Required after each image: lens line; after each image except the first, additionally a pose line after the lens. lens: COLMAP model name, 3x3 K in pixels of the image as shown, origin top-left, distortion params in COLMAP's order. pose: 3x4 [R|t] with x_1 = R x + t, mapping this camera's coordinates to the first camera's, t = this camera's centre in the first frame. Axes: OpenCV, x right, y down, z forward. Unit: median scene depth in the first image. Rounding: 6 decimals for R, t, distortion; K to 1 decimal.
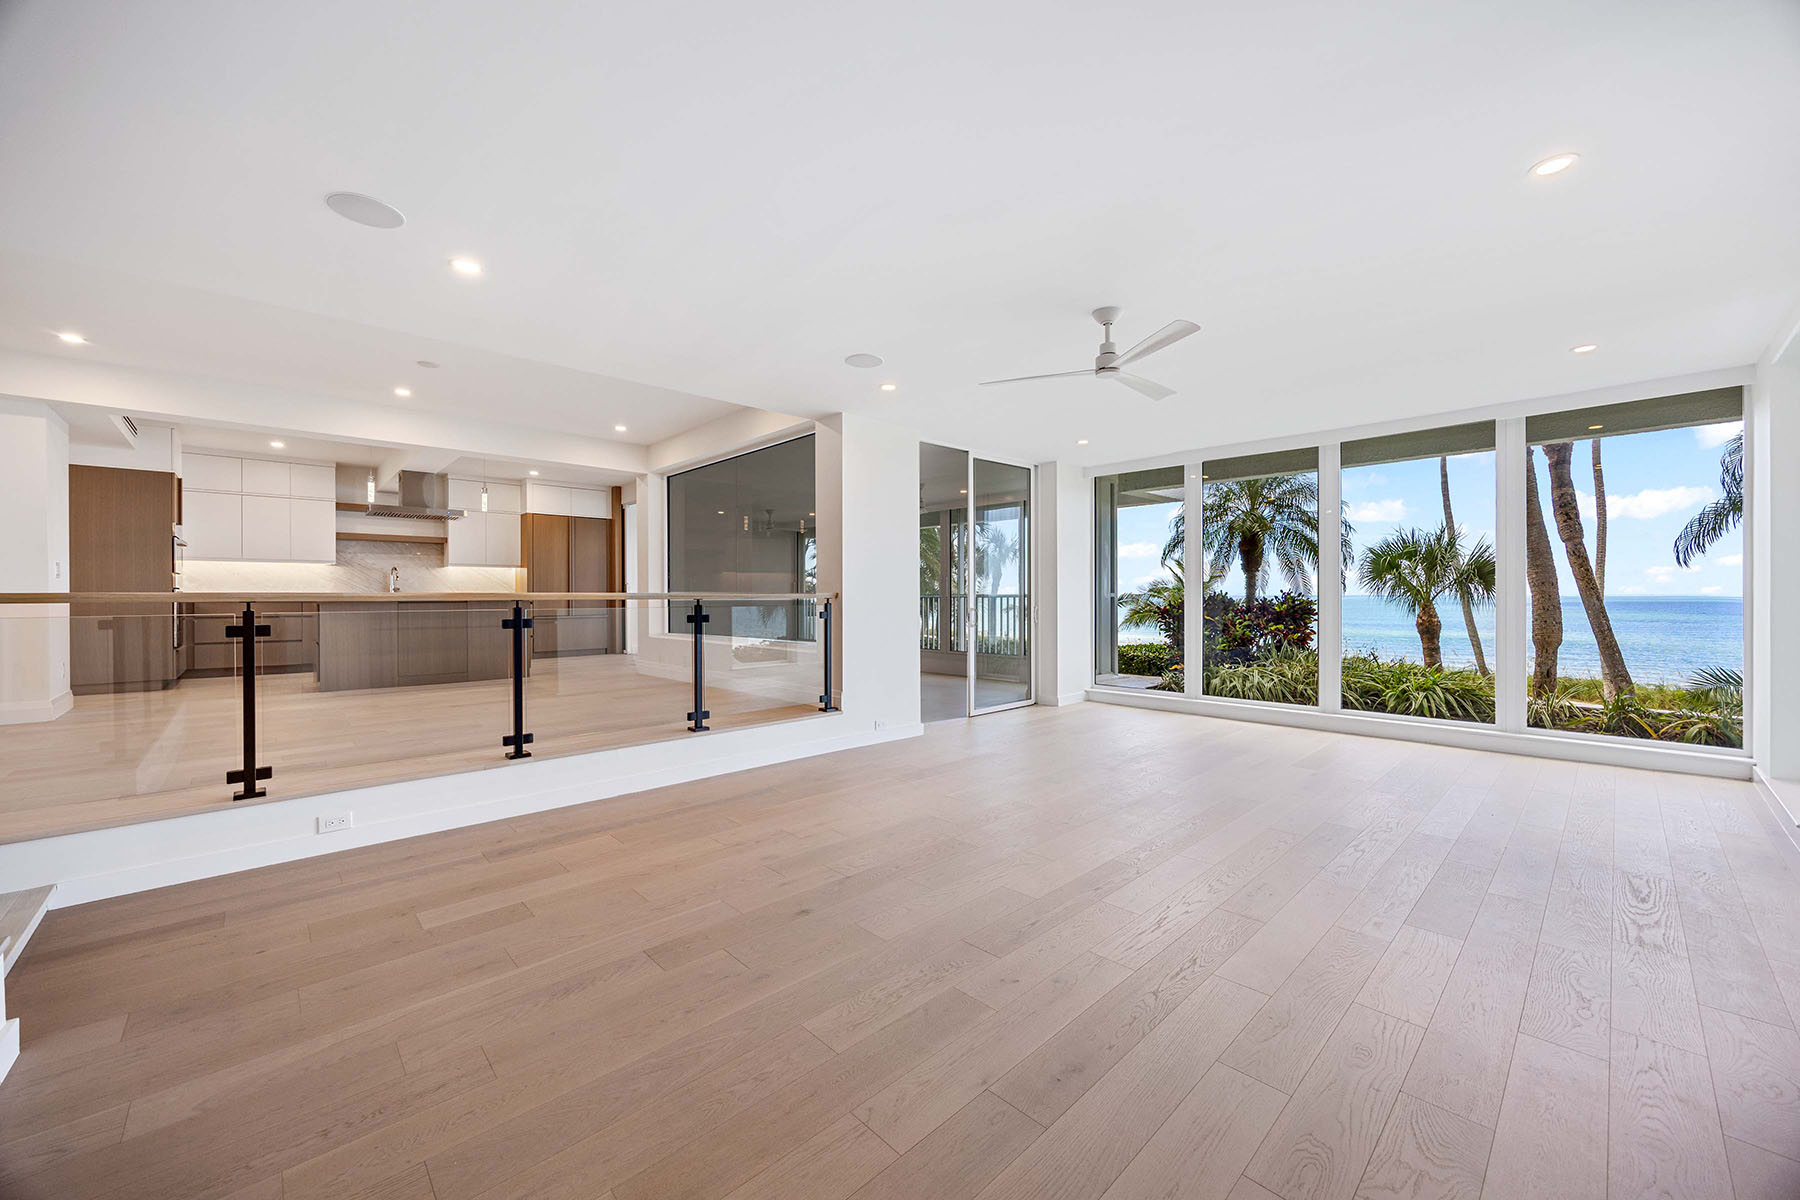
lens RADIAL K [[679.7, 0, 905.3], [0, 679.7, 597.4], [0, 0, 1]] dist [-0.001077, 0.000020]
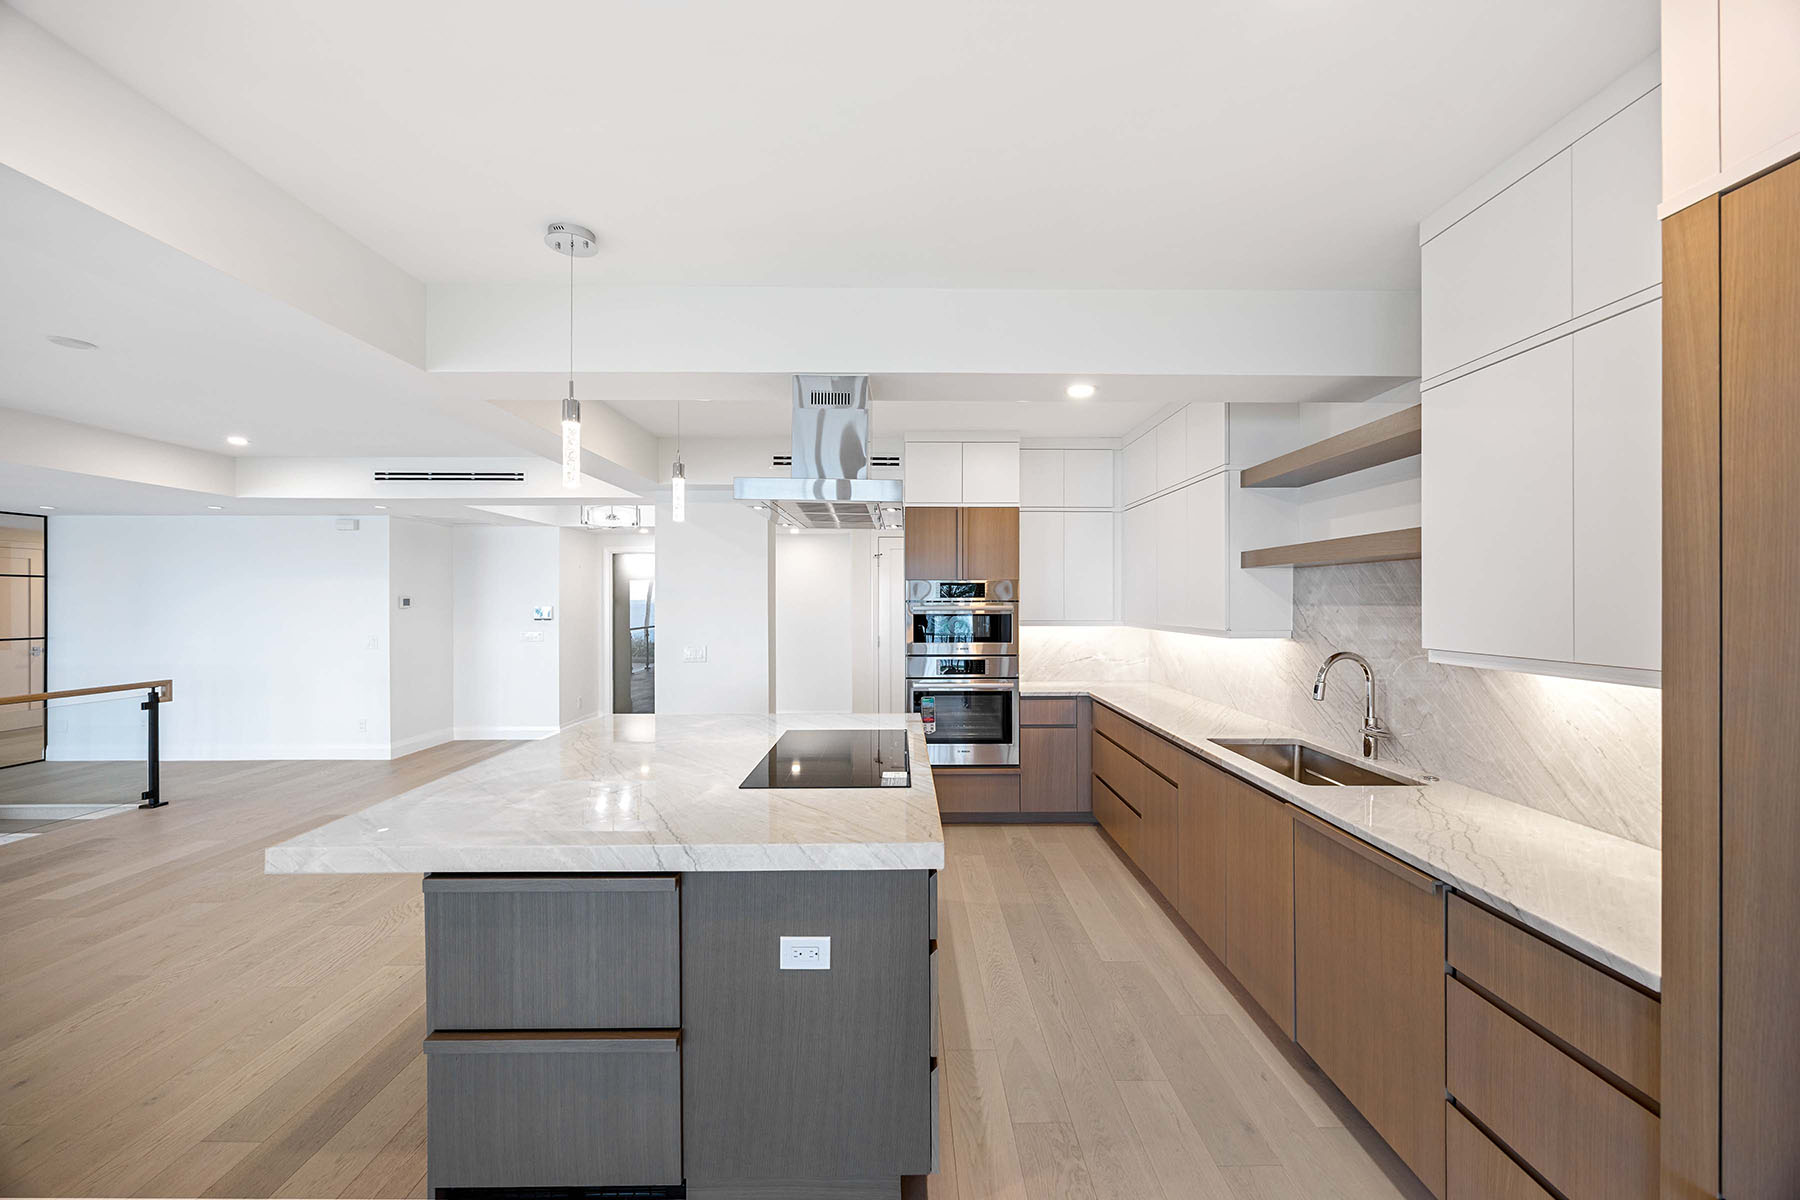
lens RADIAL K [[681.8, 0, 901.9], [0, 681.8, 596.8], [0, 0, 1]] dist [-0.000927, -0.000235]
pose [[-0.684245, 0.000958, -0.729251, -0.423188], [0.002913, 0.999995, -0.001419, -0.068338], [0.729246, -0.003095, -0.684244, 1.069199]]
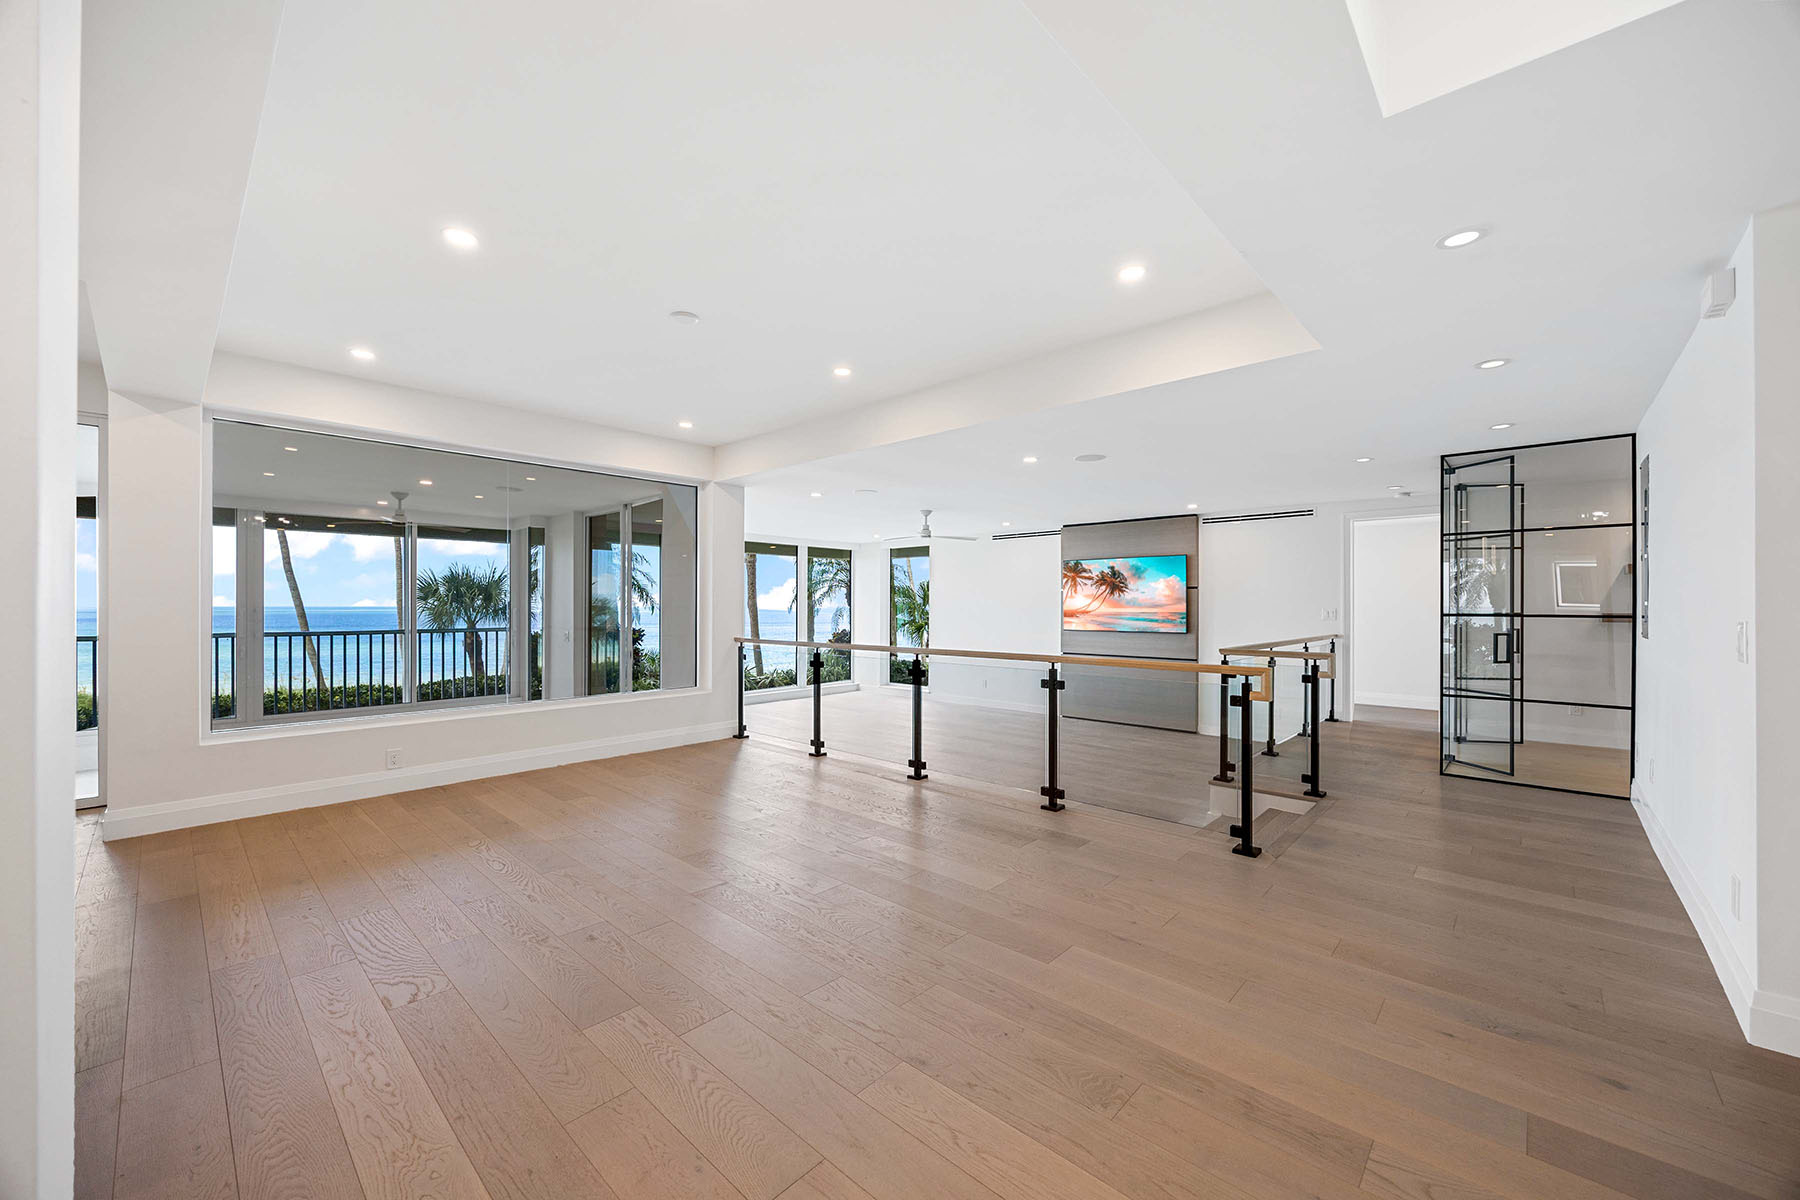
lens RADIAL K [[690.9, 0, 903.9], [0, 690.9, 604.3], [0, 0, 1]] dist [0.000352, -0.000018]
pose [[-0.065516, 0.006768, 0.997829, -0.770328], [-0.000851, 0.999976, -0.006838, -0.033445], [-0.997851, -0.001297, -0.065508, 0.461809]]
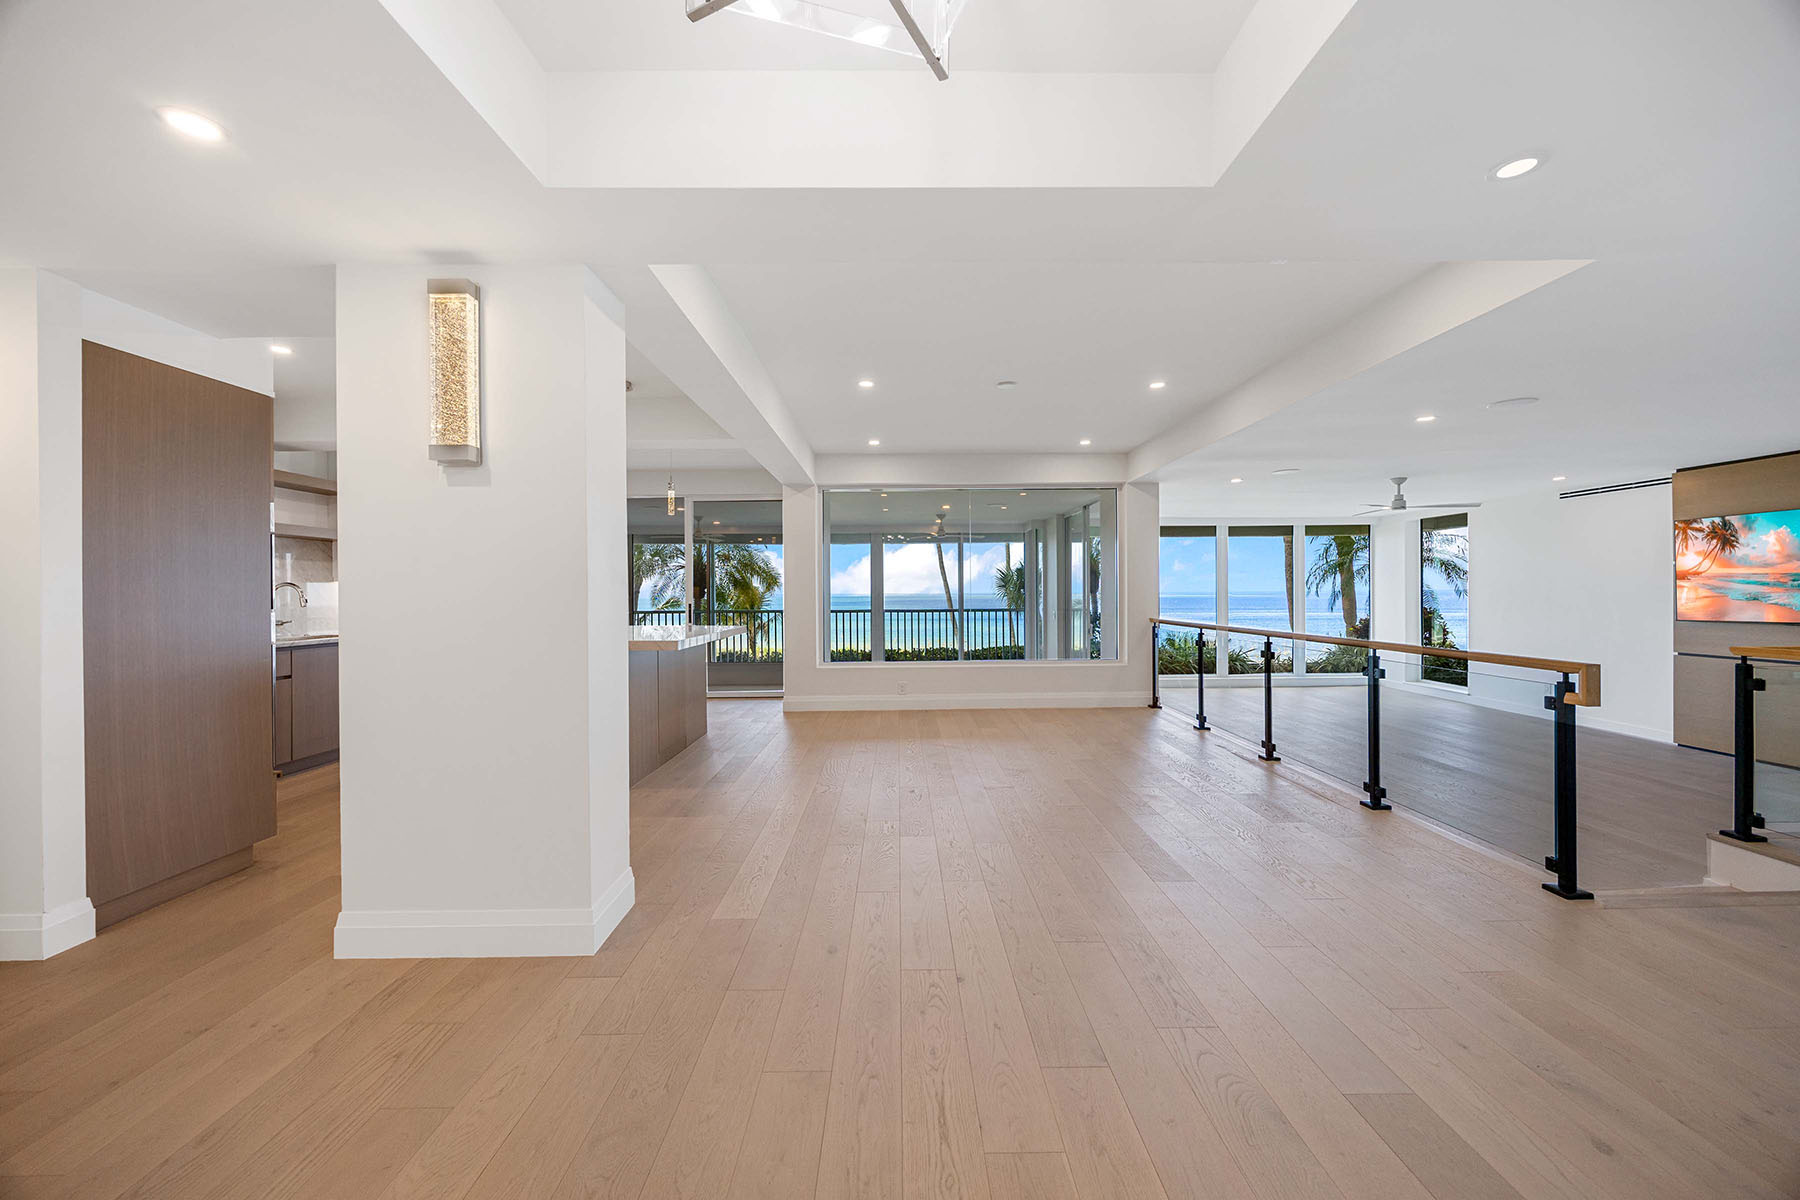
lens RADIAL K [[679.7, 0, 905.3], [0, 679.7, 597.4], [0, 0, 1]] dist [-0.001077, 0.000020]
pose [[0.682123, -0.006354, 0.731210, -0.818524], [0.004698, 0.999980, 0.004308, -0.032916], [-0.731222, 0.000497, 0.682139, 0.261417]]
